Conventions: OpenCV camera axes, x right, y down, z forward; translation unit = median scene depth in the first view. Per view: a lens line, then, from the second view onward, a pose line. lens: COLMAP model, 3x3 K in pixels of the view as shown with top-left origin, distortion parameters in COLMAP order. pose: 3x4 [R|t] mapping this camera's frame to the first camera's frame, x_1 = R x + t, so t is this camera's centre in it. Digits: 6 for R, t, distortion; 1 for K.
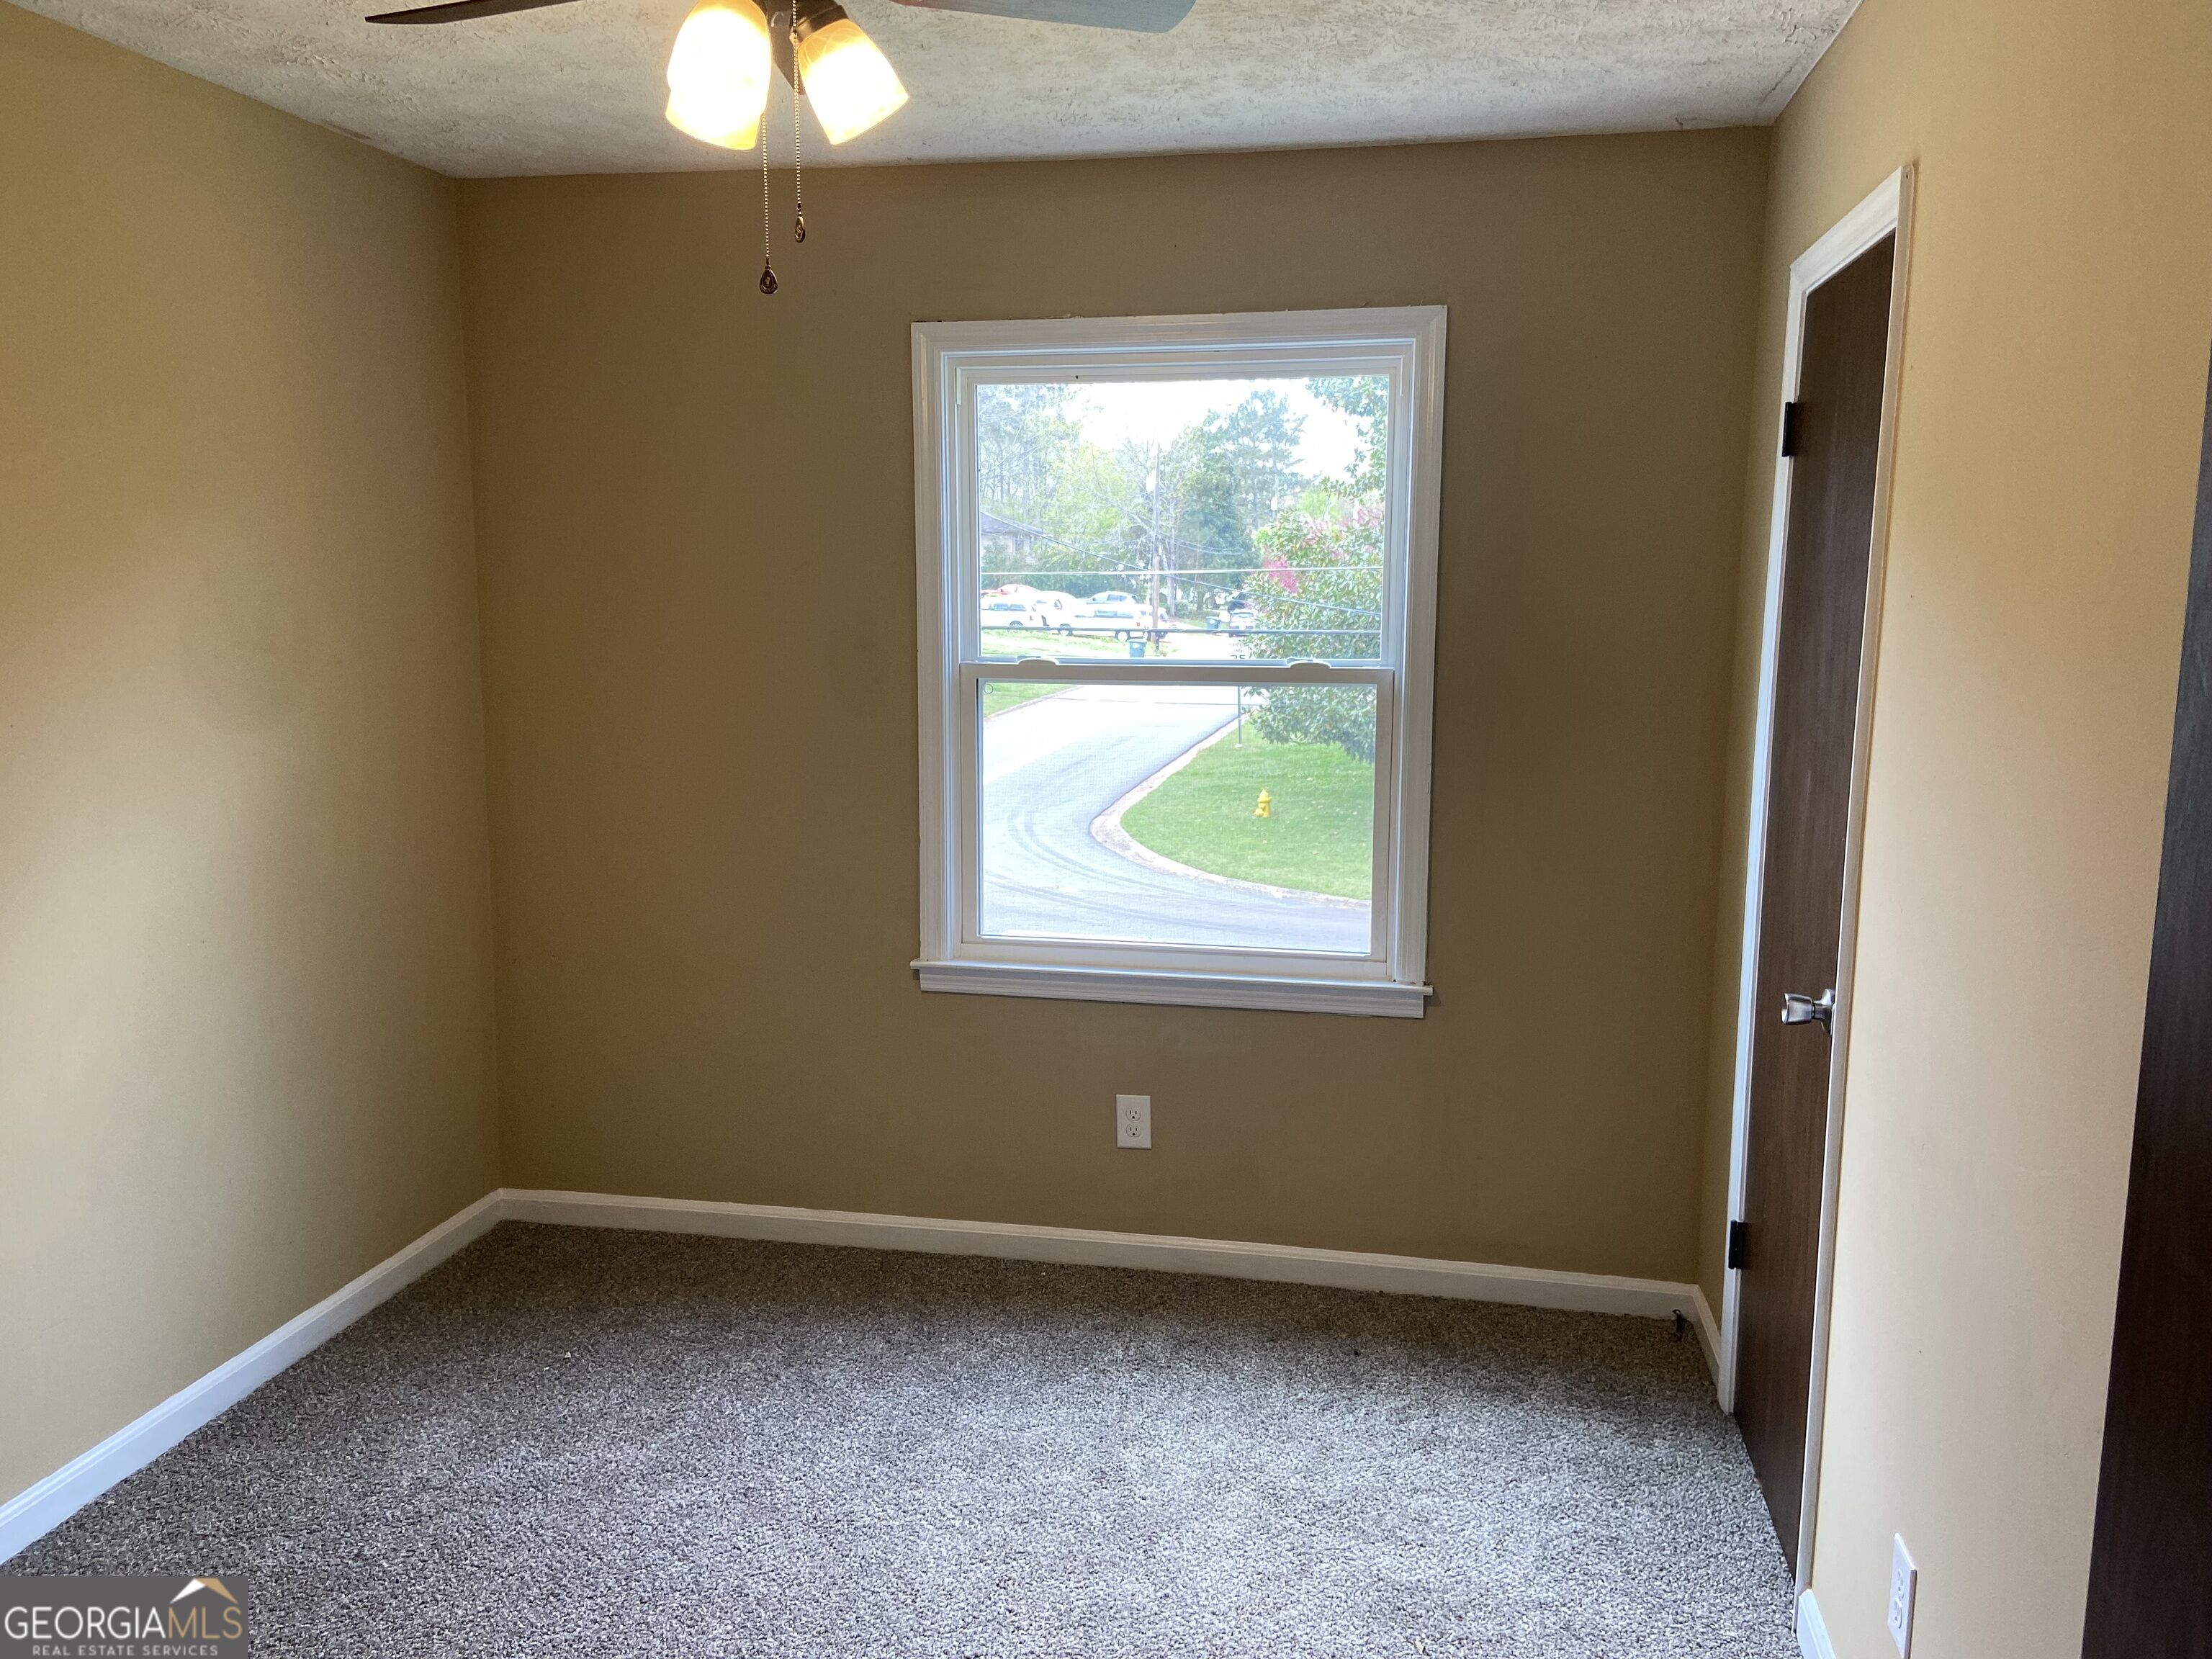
lens RADIAL K [[1667.9, 0, 1069.3], [0, 1667.9, 874.5], [0, 0, 1]] dist [0.084971, -0.091178]
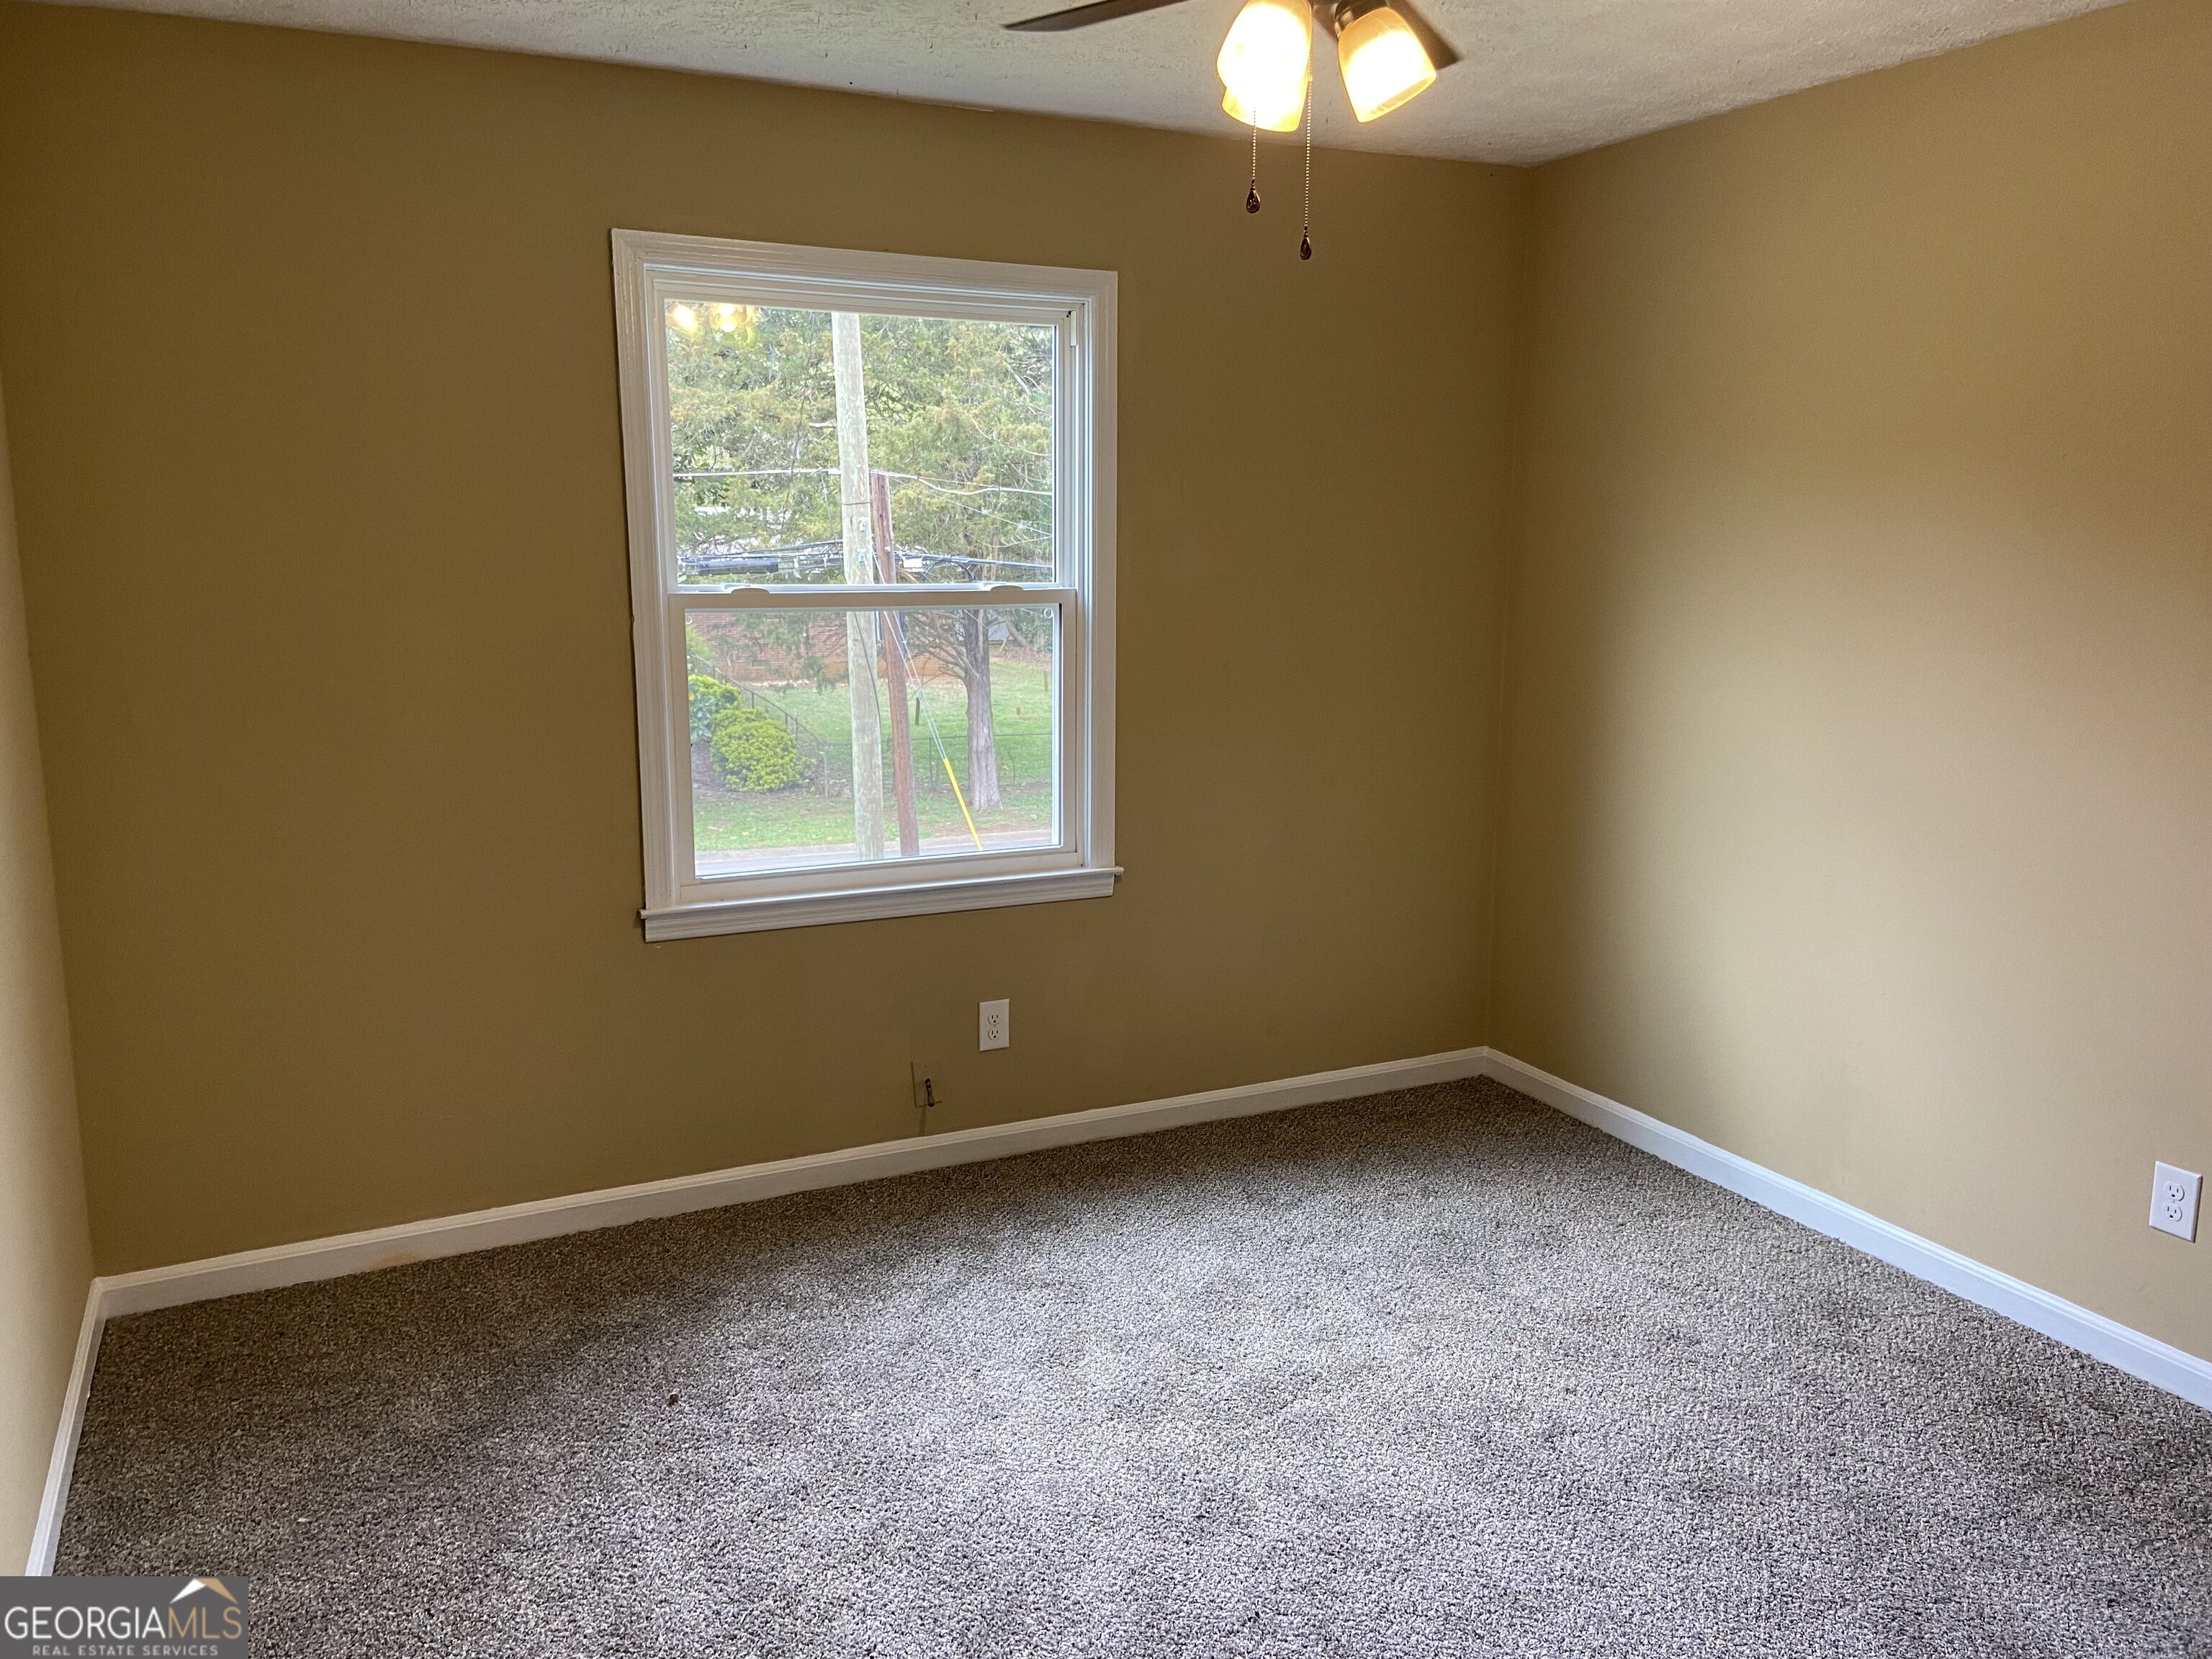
lens RADIAL K [[1667.9, 0, 1113.1], [0, 1667.9, 823.1], [0, 0, 1]] dist [0.084971, -0.091178]
pose [[0.787999, -0.106134, 0.606460, -0.461821], [0.097167, 0.994123, 0.047724, -0.016867], [-0.607961, 0.021321, 0.793681, 0.091858]]
